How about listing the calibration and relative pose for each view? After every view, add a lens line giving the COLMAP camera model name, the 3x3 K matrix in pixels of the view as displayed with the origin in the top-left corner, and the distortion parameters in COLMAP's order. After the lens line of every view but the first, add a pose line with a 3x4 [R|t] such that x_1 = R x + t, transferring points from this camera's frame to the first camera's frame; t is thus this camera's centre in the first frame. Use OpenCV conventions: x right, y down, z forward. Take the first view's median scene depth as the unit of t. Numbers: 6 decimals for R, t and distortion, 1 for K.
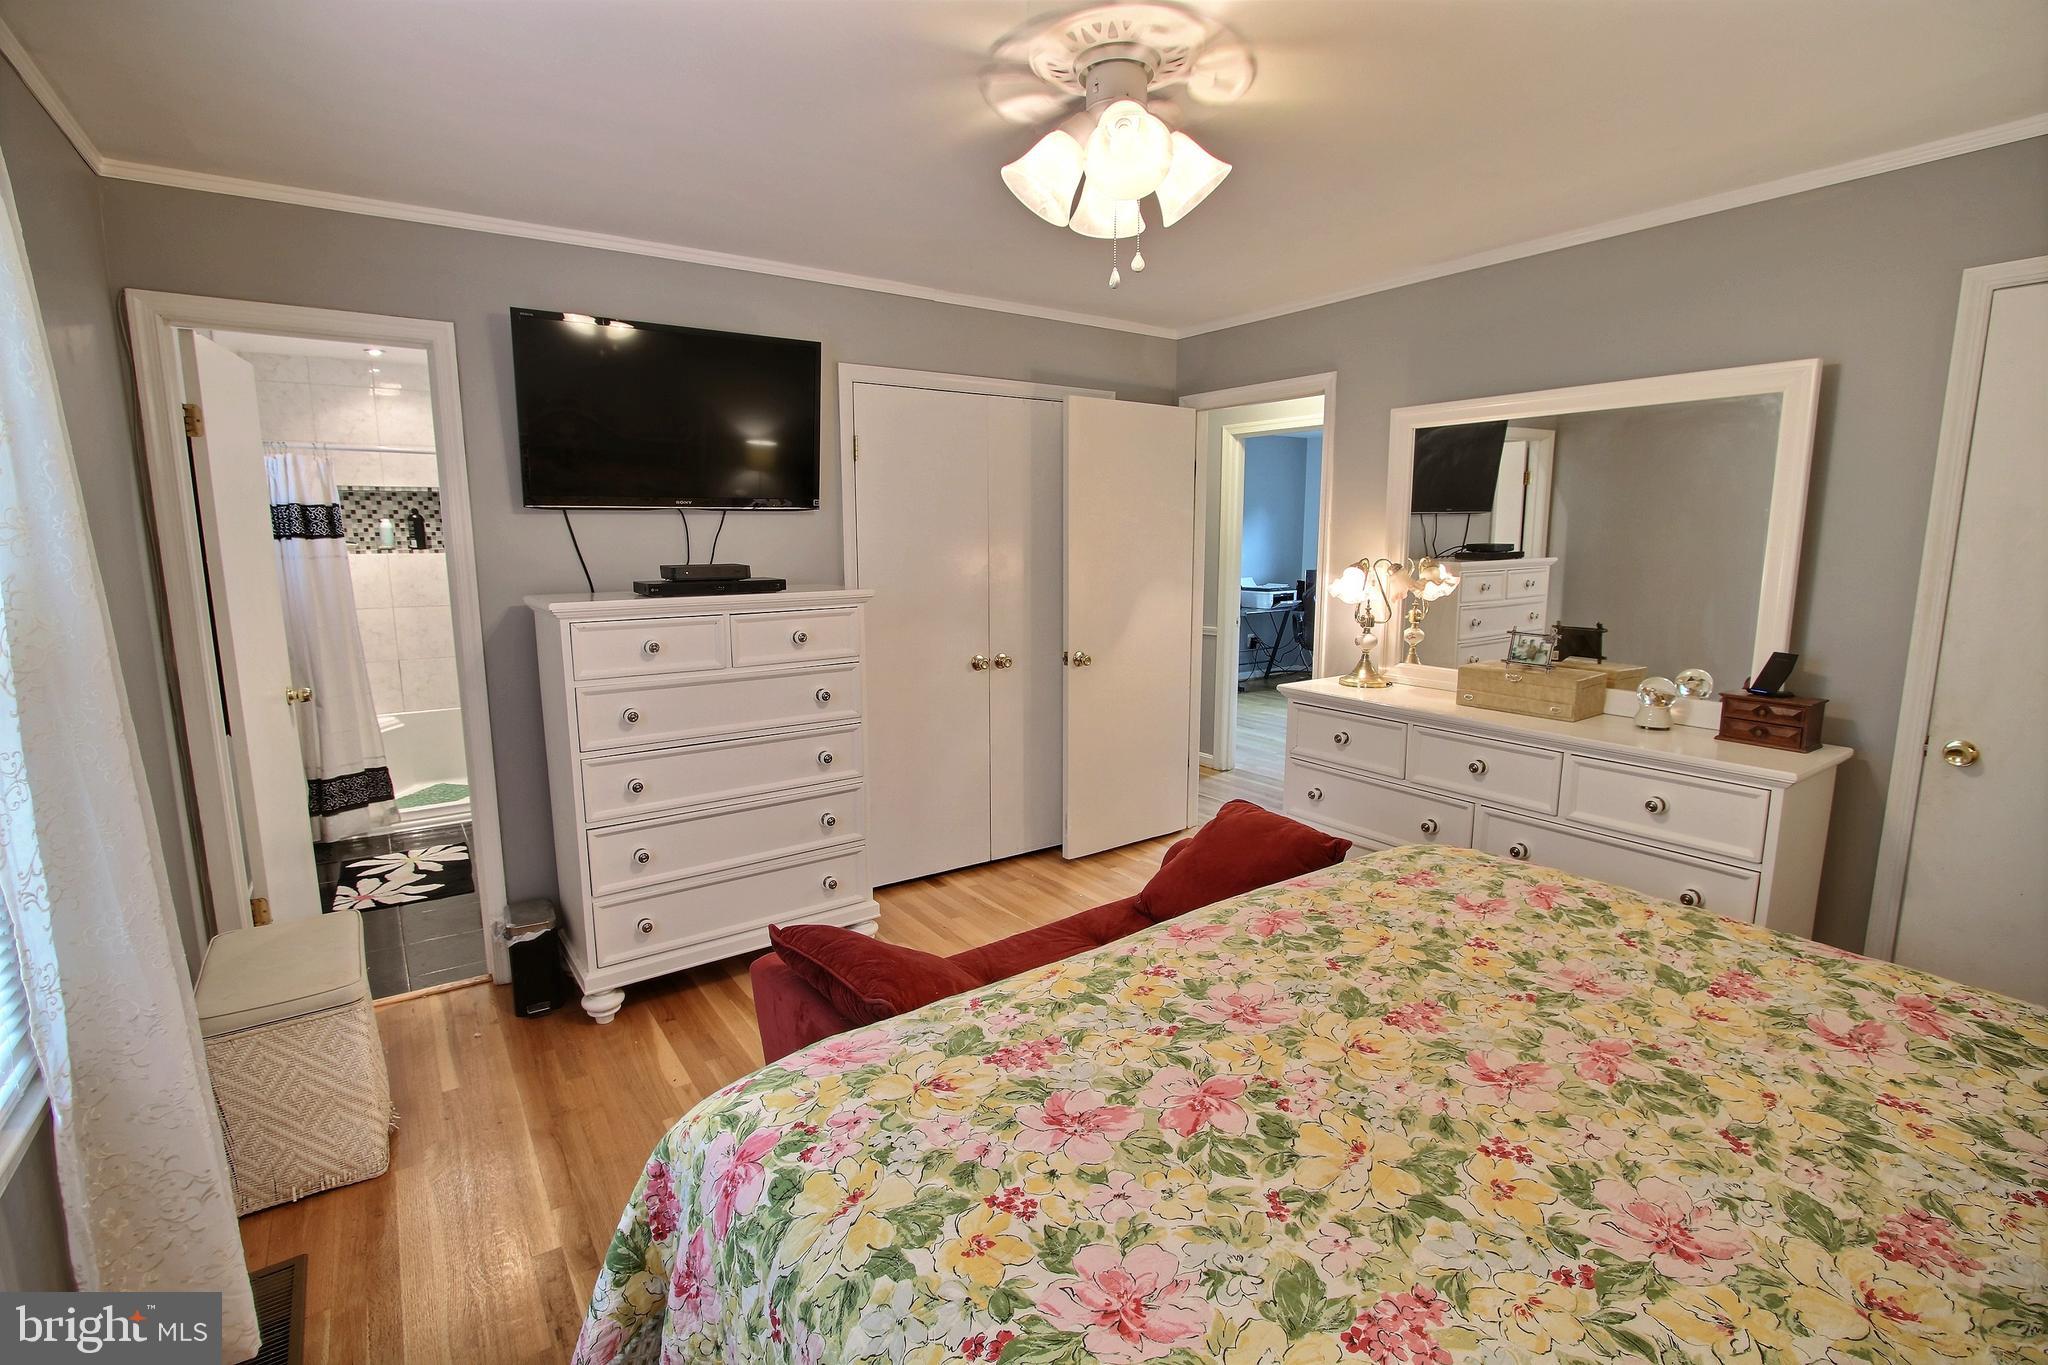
lens RADIAL K [[931.7, 0, 1023.8], [0, 931.7, 681.5], [0, 0, 1]] dist [-0.005591, -0.000211]
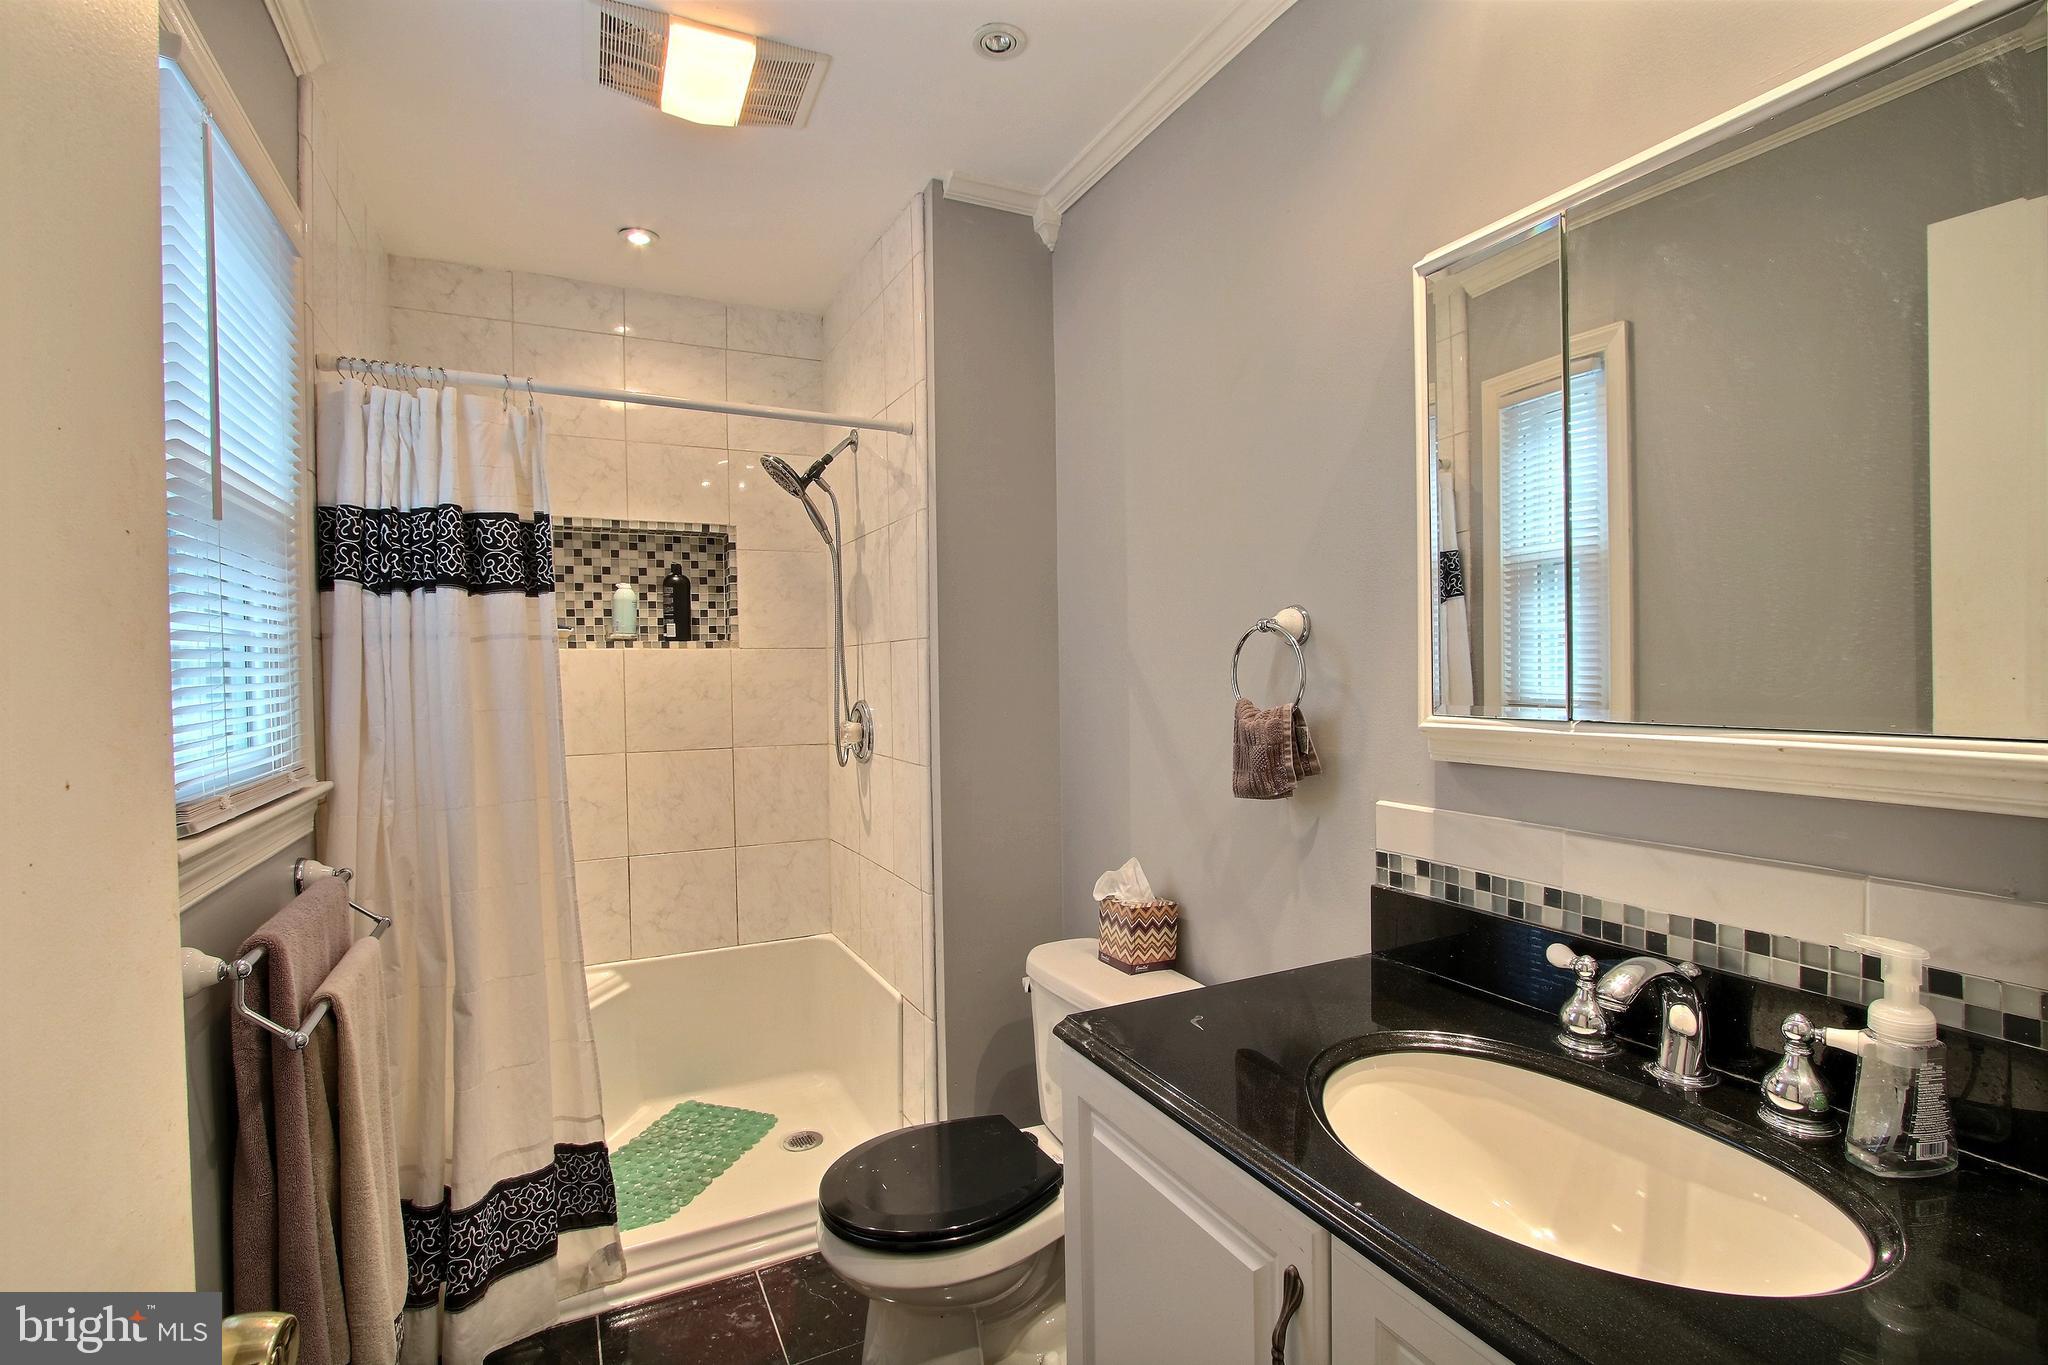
lens RADIAL K [[931.7, 0, 1022.6], [0, 931.7, 686.9], [0, 0, 1]] dist [-0.005591, -0.000211]
pose [[0.988809, -0.012161, -0.148689, -0.462156], [-0.008429, 0.990526, -0.137068, -0.056233], [0.148948, 0.136787, 0.979338, 0.628573]]
